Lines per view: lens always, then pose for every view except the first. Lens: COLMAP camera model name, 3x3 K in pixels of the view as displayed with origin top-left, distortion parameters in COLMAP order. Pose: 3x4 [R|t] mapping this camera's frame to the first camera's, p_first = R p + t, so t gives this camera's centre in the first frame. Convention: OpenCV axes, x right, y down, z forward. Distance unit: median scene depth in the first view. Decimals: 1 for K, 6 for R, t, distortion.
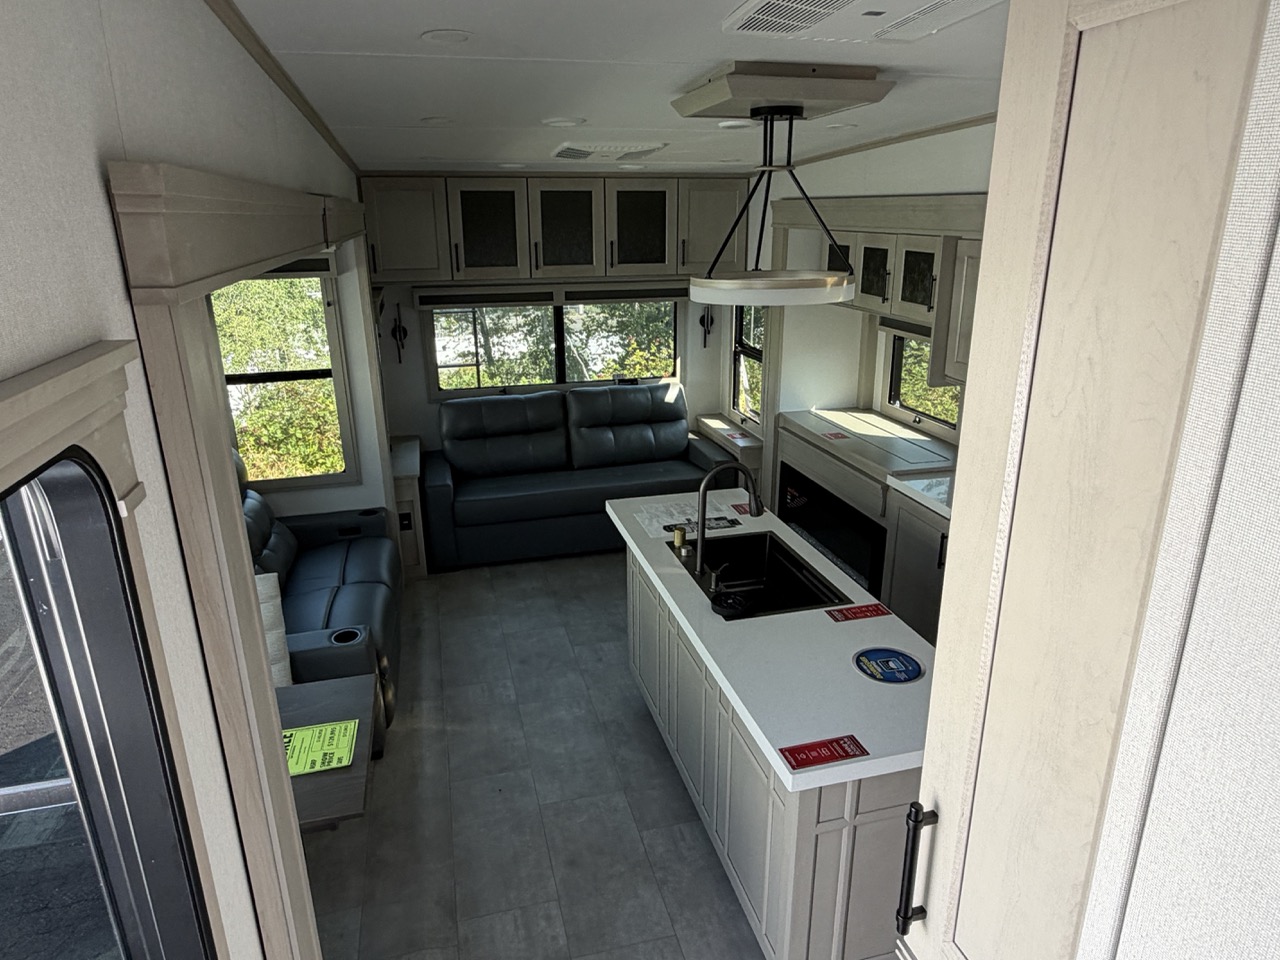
lens RADIAL K [[804.9, 0, 641.5], [0, 804.9, 474.6], [0, 0, 1]] dist [-0.002249, 0.001645]
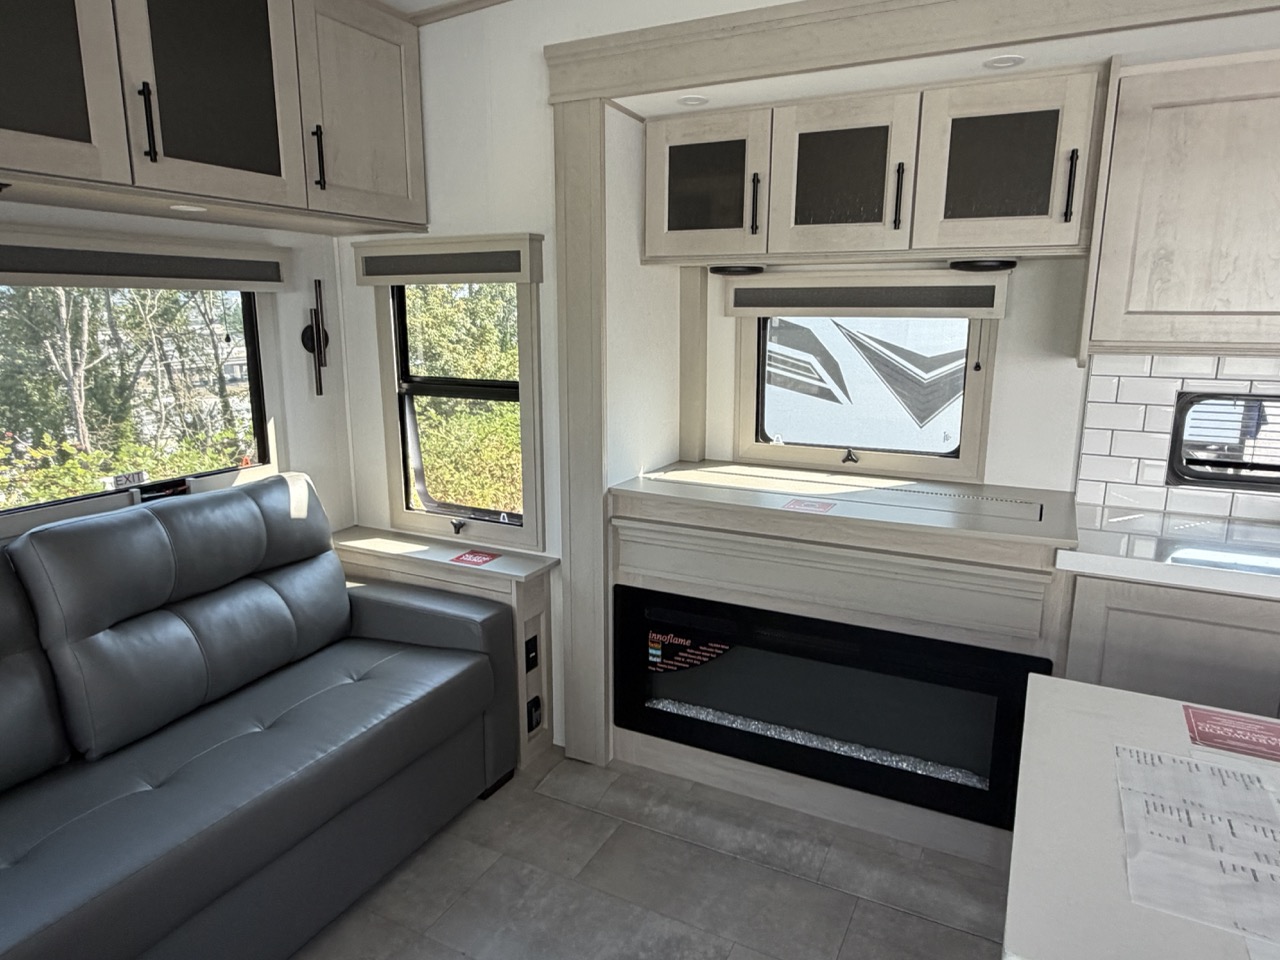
lens RADIAL K [[804.9, 0, 627.9], [0, 804.9, 473.7], [0, 0, 1]] dist [-0.002249, 0.001645]
pose [[0.682248, -0.139990, 0.717594, -0.182295], [0.221422, 0.974967, -0.020316, -0.078607], [-0.696786, 0.172751, 0.696166, 0.695849]]
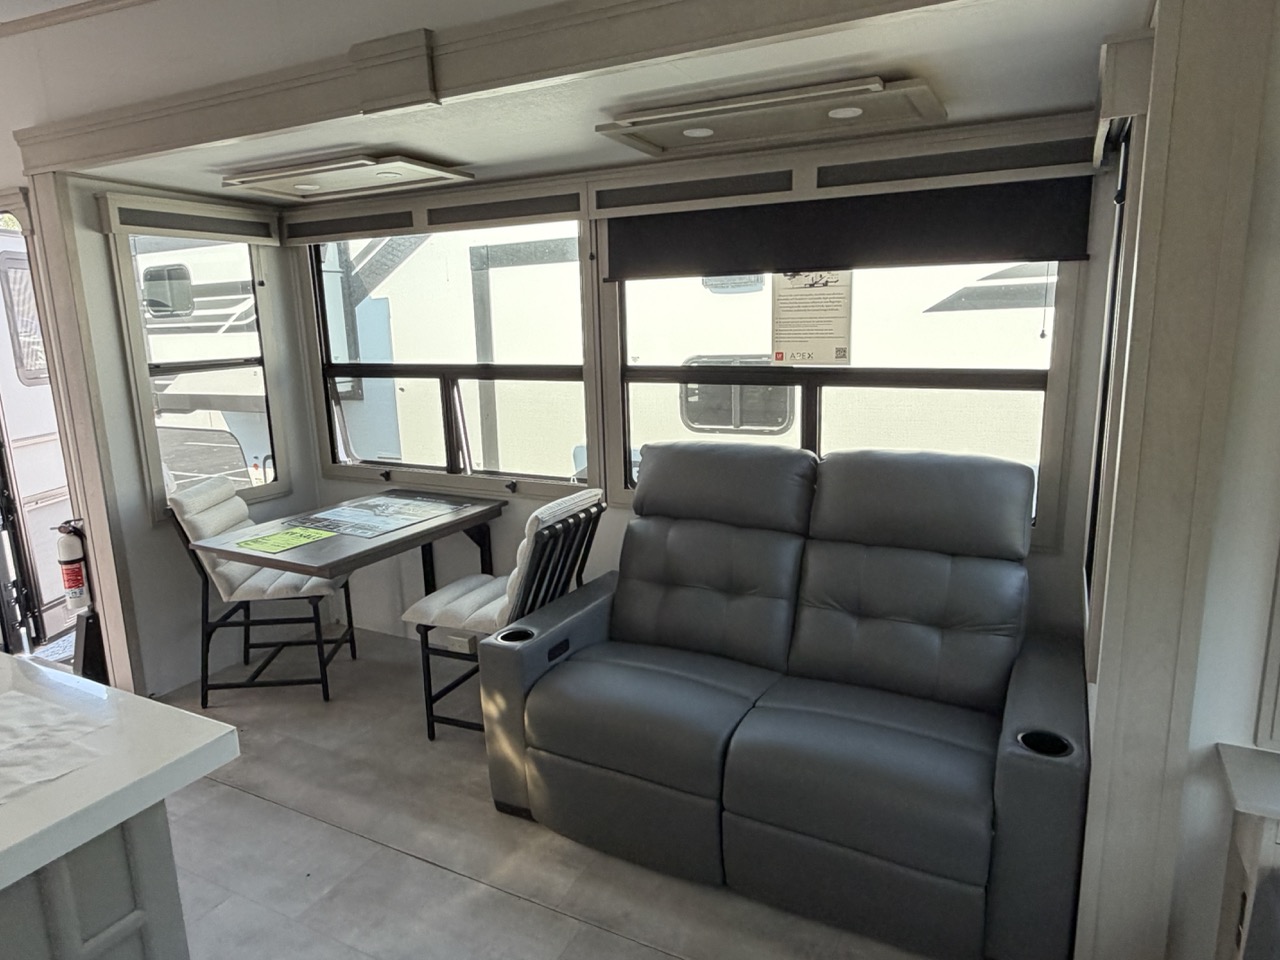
lens RADIAL K [[804.9, 0, 652.3], [0, 804.9, 485.0], [0, 0, 1]] dist [-0.002249, 0.001645]
pose [[-0.667793, 0.182571, -0.721610, 0.048063], [-0.200288, 0.889624, 0.410430, -0.178985], [0.716894, 0.418613, -0.557518, 0.976589]]
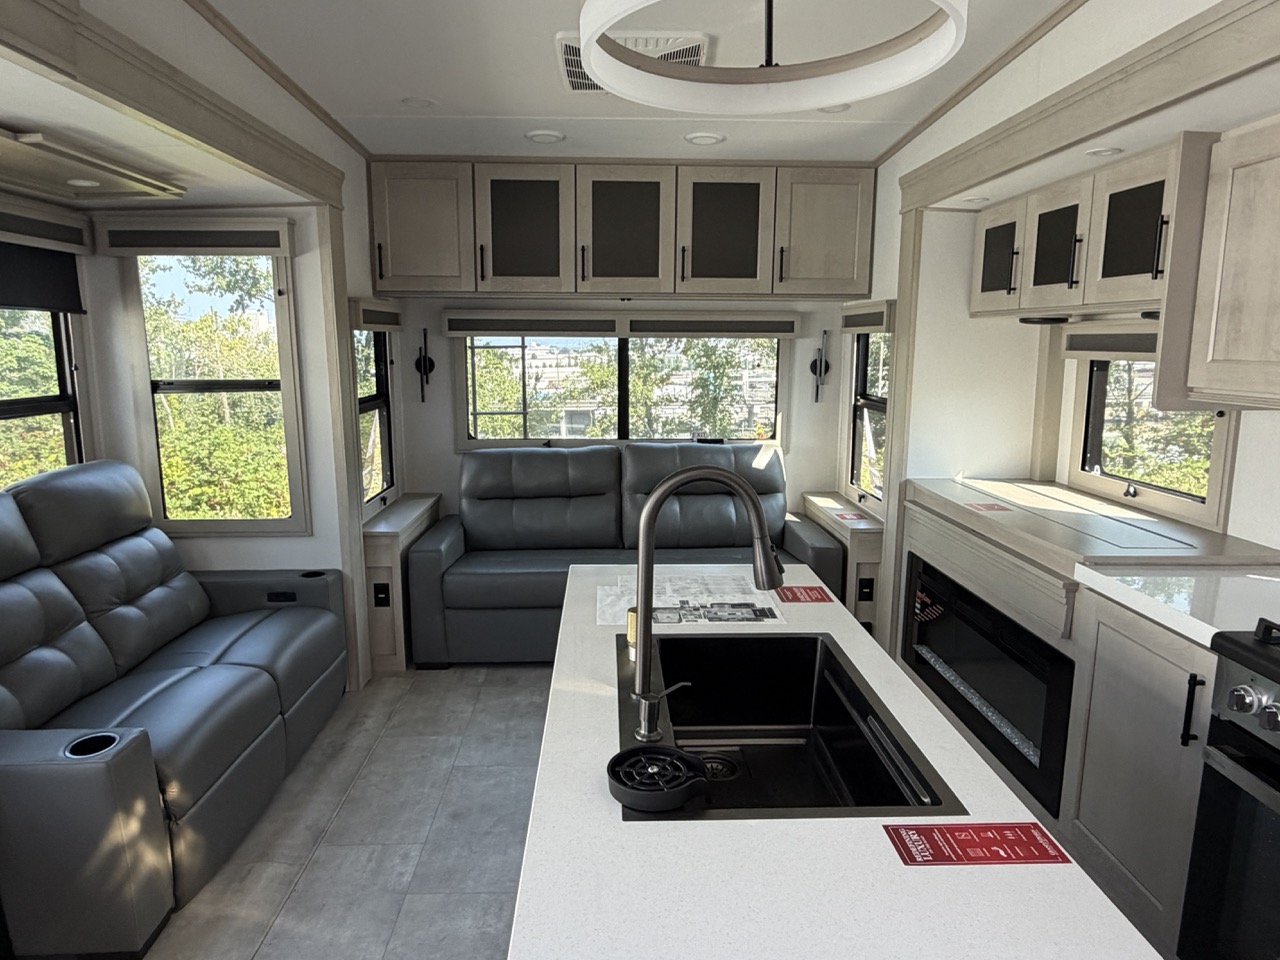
lens RADIAL K [[804.9, 0, 635.8], [0, 804.9, 476.6], [0, 0, 1]] dist [-0.002249, 0.001645]
pose [[0.974650, 0.046952, -0.218751, 0.103667], [-0.078678, 0.987210, -0.138661, 0.035794], [0.209443, 0.152357, 0.965878, 0.314313]]
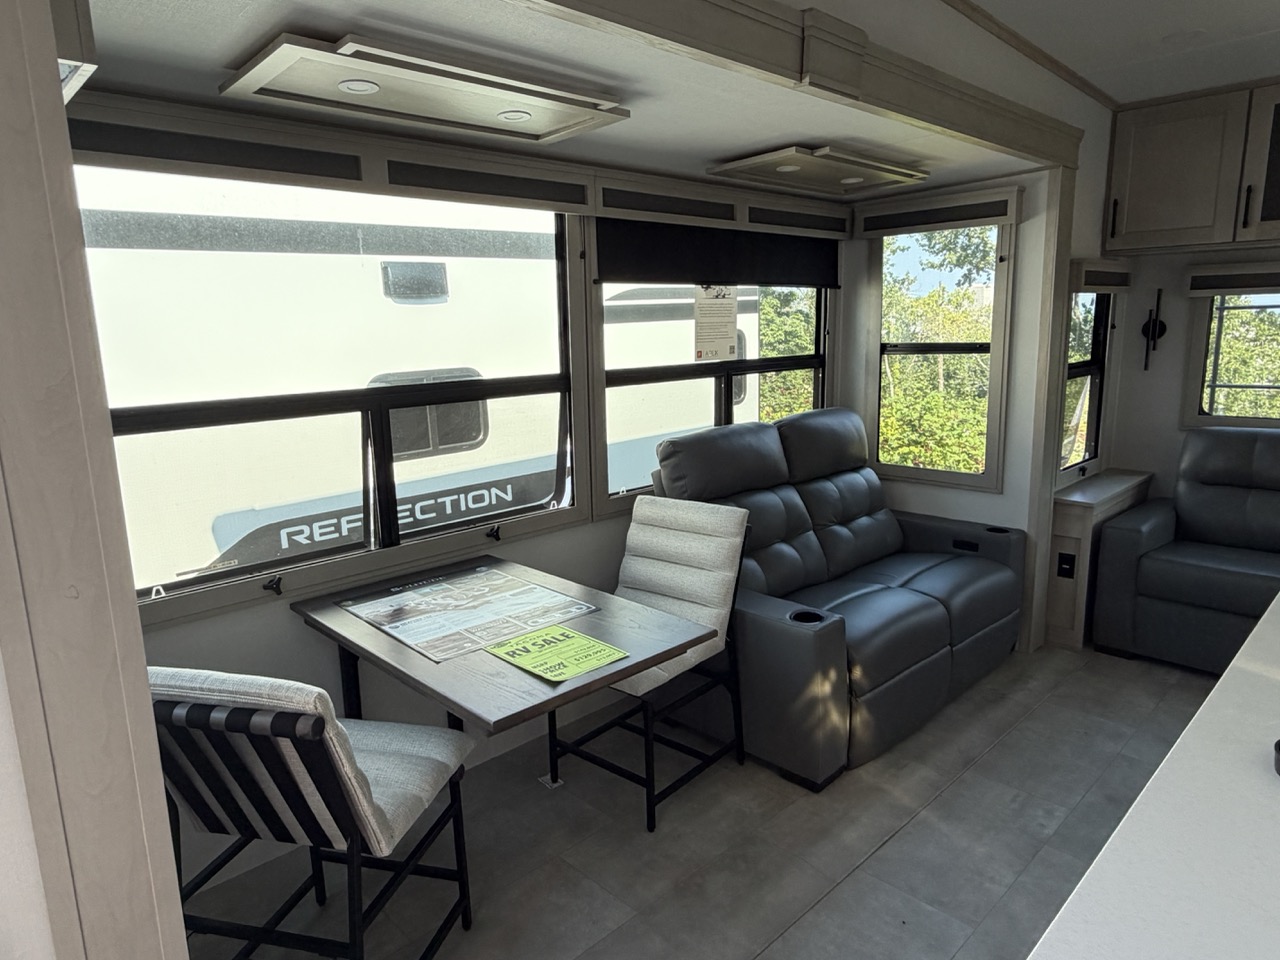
lens RADIAL K [[804.9, 0, 627.3], [0, 804.9, 478.4], [0, 0, 1]] dist [-0.002249, 0.001645]
pose [[0.484739, 0.162547, -0.859422, 0.138857], [-0.251266, 0.967042, 0.041180, 0.053846], [0.837791, 0.195982, 0.509605, 0.280159]]
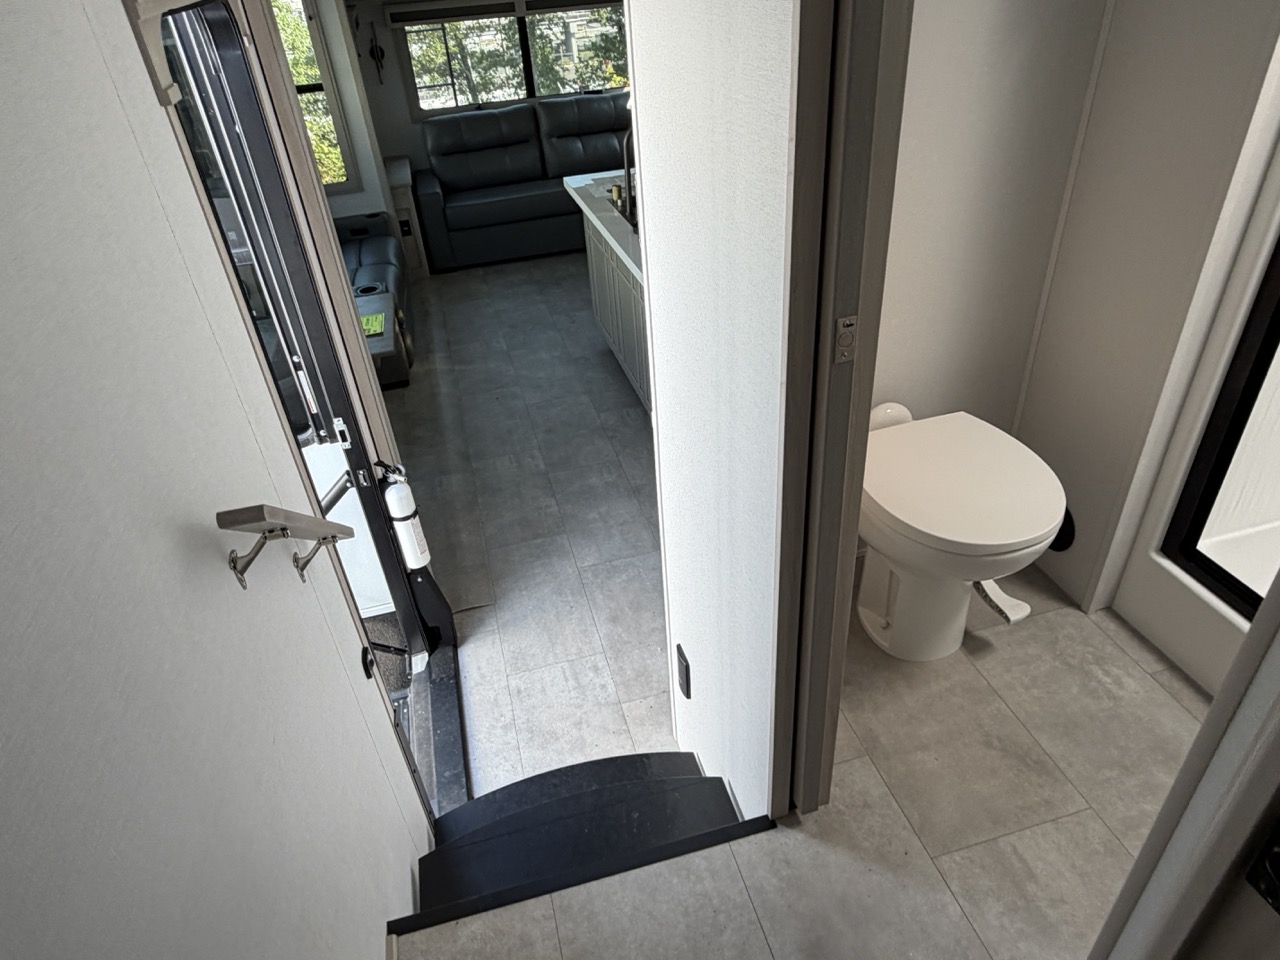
lens RADIAL K [[804.9, 0, 638.9], [0, 804.9, 479.6], [0, 0, 1]] dist [-0.002249, 0.001645]
pose [[0.998304, -0.049092, -0.031306, 0.065790], [0.055903, 0.958460, 0.279695, 0.104275], [0.016275, -0.280971, 0.959578, -0.224914]]
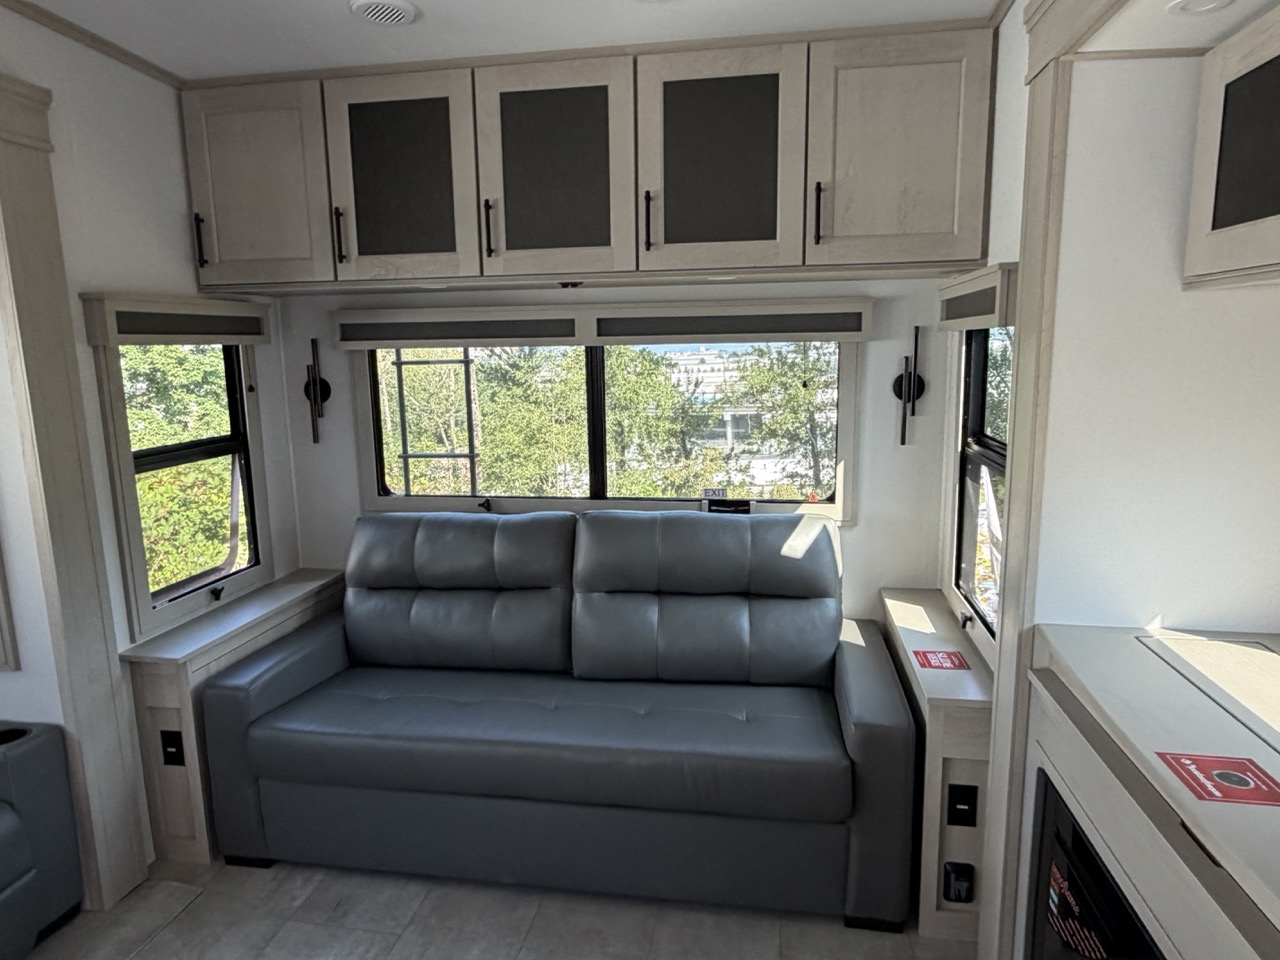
lens RADIAL K [[804.9, 0, 636.0], [0, 804.9, 477.6], [0, 0, 1]] dist [-0.002249, 0.001645]
pose [[0.907928, 0.057958, -0.415099, 0.167268], [-0.118577, 0.985451, -0.121764, -0.082214], [0.402002, 0.159775, 0.901591, 0.666939]]
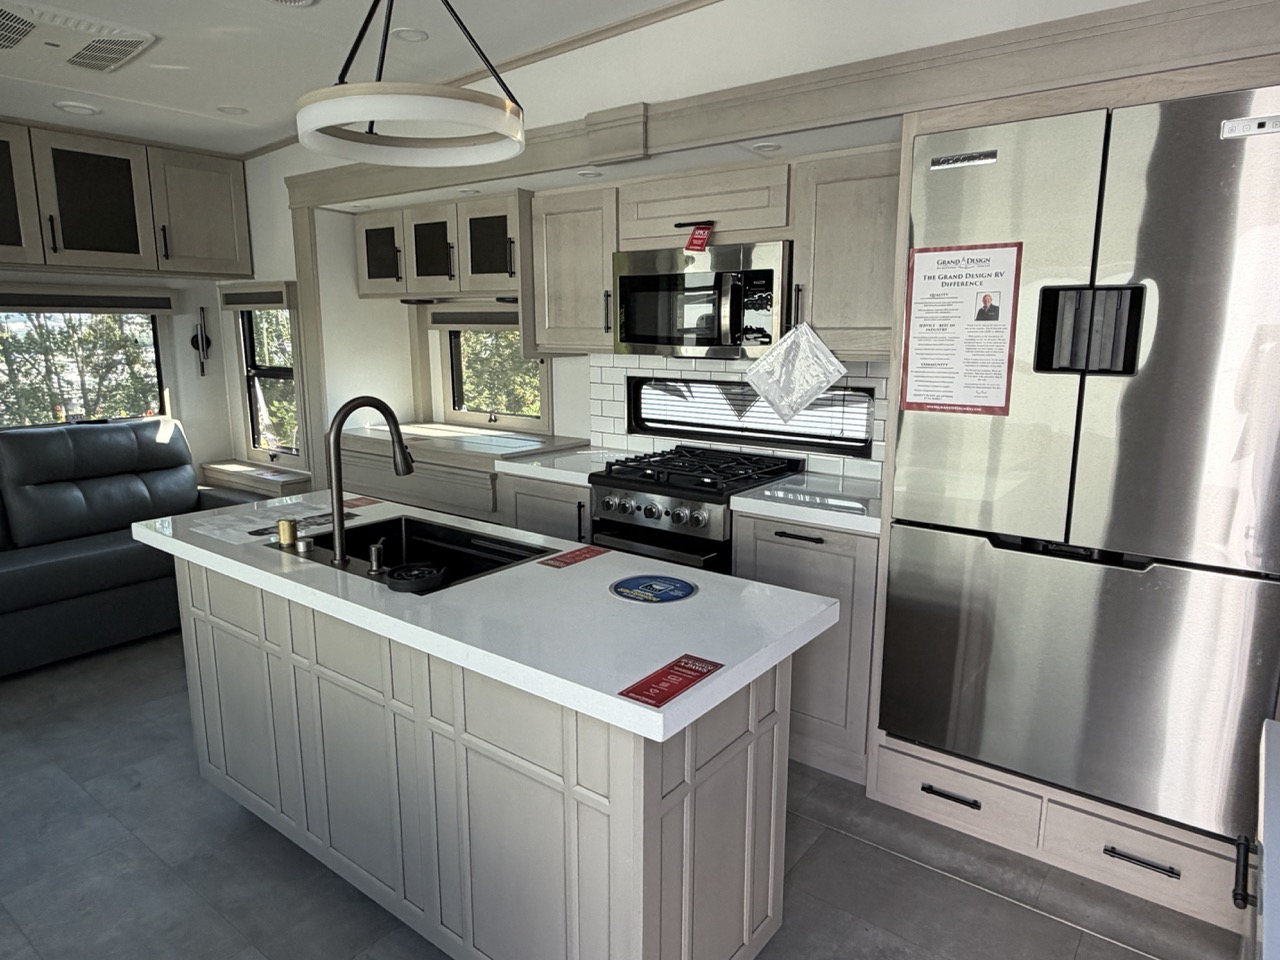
lens RADIAL K [[804.9, 0, 639.8], [0, 804.9, 474.5], [0, 0, 1]] dist [-0.002249, 0.001645]
pose [[0.794587, -0.103975, 0.598181, -0.079095], [0.180378, 0.981170, -0.069057, 0.086798], [-0.579737, 0.162771, 0.798380, 0.175198]]
